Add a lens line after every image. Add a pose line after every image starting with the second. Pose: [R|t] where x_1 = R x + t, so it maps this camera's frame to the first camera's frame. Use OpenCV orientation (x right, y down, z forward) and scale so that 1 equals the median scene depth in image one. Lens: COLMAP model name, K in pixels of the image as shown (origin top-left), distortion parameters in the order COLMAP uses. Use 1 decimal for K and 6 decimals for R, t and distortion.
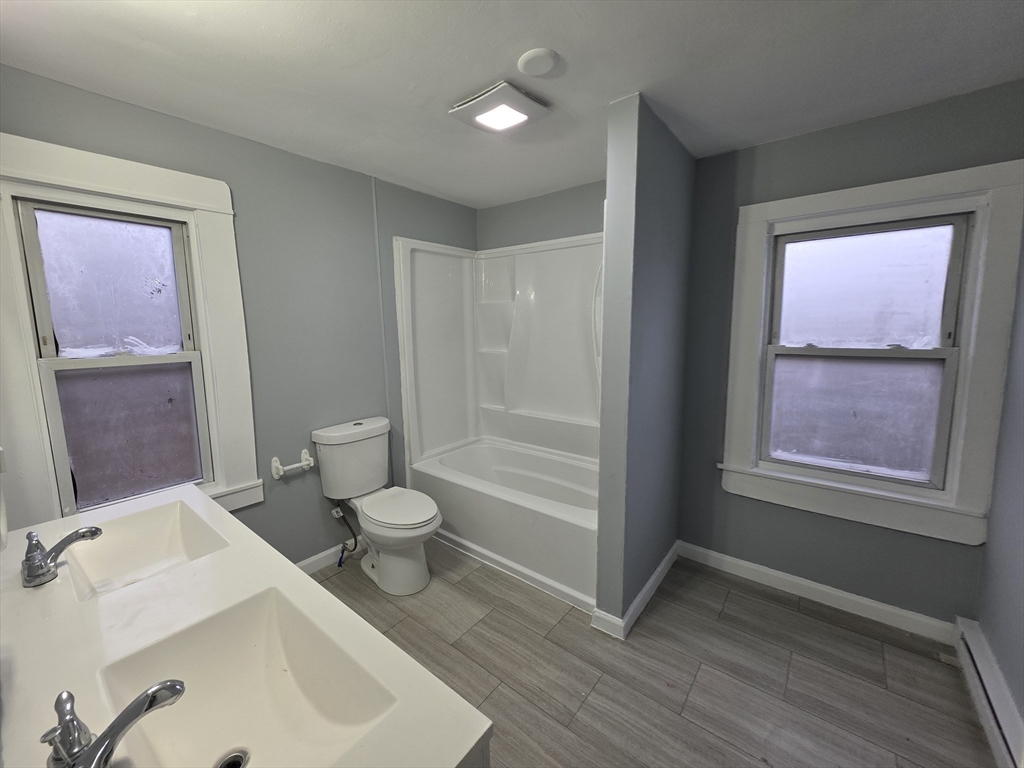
lens RADIAL K [[406.0, 0, 508.9], [0, 406.0, 377.8], [0, 0, 1]] dist [0.001682, 0.000260]
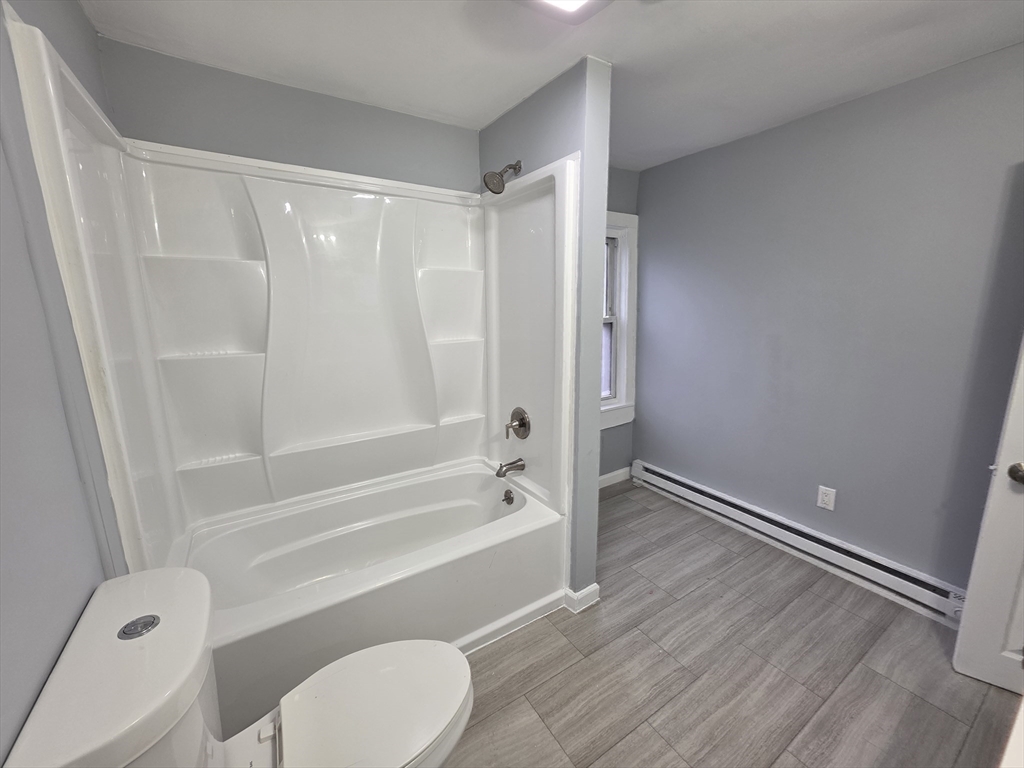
lens RADIAL K [[406.0, 0, 508.9], [0, 406.0, 377.8], [0, 0, 1]] dist [0.001682, 0.000260]
pose [[0.322591, -0.166032, 0.931863, -0.752201], [0.127323, 0.983160, 0.131095, -0.103881], [-0.937936, 0.076358, 0.338299, 0.885342]]
